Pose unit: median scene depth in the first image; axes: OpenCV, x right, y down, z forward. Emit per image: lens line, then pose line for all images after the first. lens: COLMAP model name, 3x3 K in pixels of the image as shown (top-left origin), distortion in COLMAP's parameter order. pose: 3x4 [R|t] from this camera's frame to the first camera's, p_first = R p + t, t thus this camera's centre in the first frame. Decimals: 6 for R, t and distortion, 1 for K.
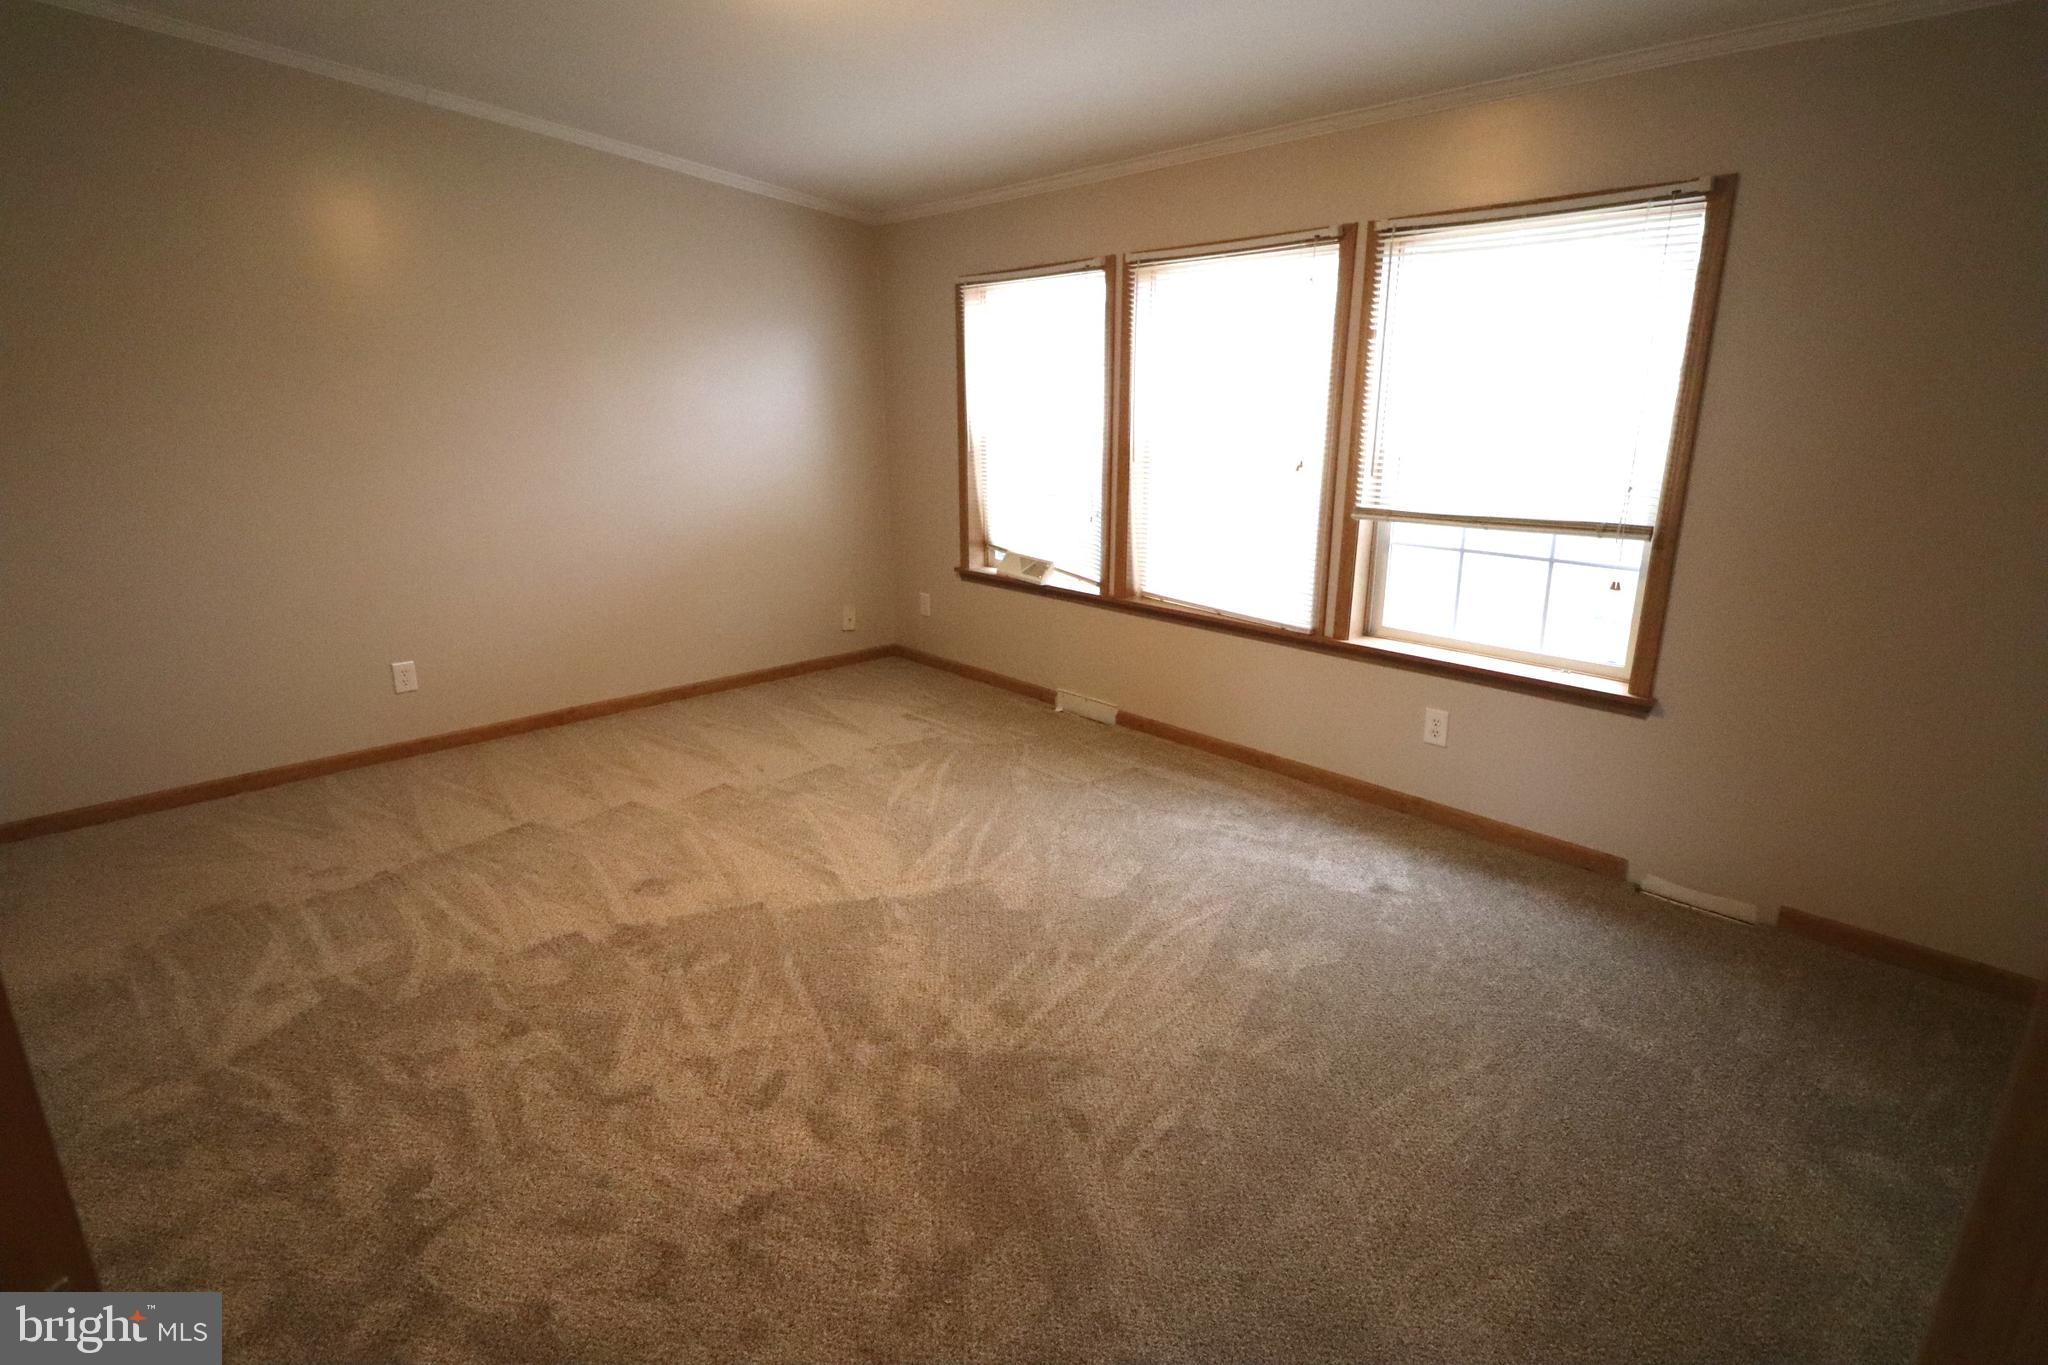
lens RADIAL K [[1028.0, 0, 1024.0], [0, 1028.0, 682.5], [0, 0, 1]] dist [-0.003609, -0.001305]
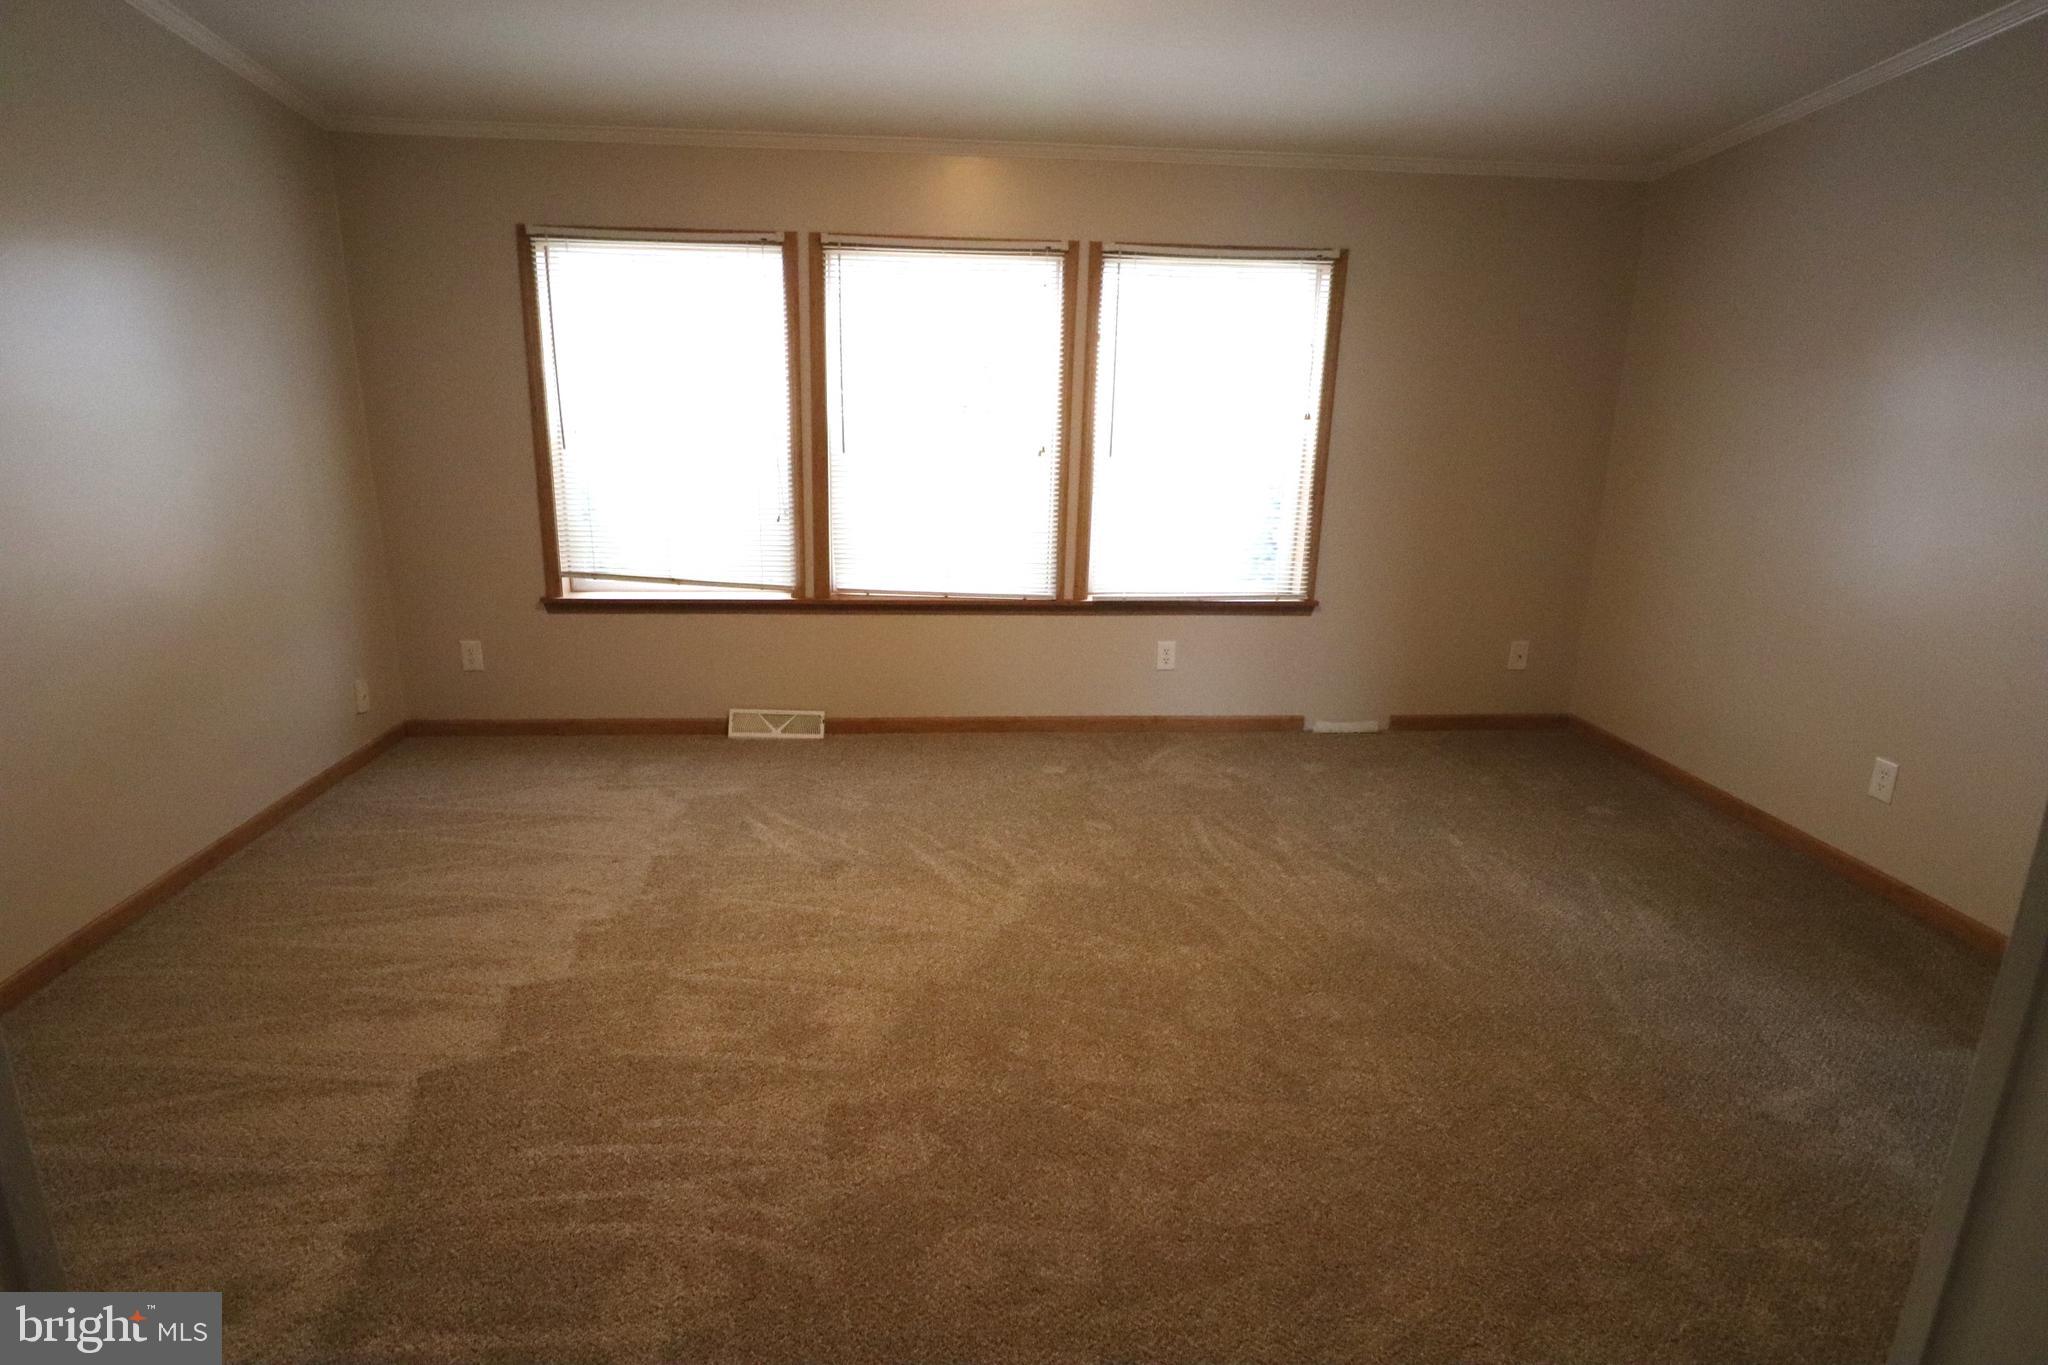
lens RADIAL K [[1091.9, 0, 1024.0], [0, 1091.9, 682.5], [0, 0, 1]] dist [0.012451, -0.013351]
pose [[0.605465, -0.196030, 0.771352, -0.659693], [0.195027, 0.976186, 0.095002, -0.075863], [-0.771607, 0.092914, 0.629278, 0.269215]]
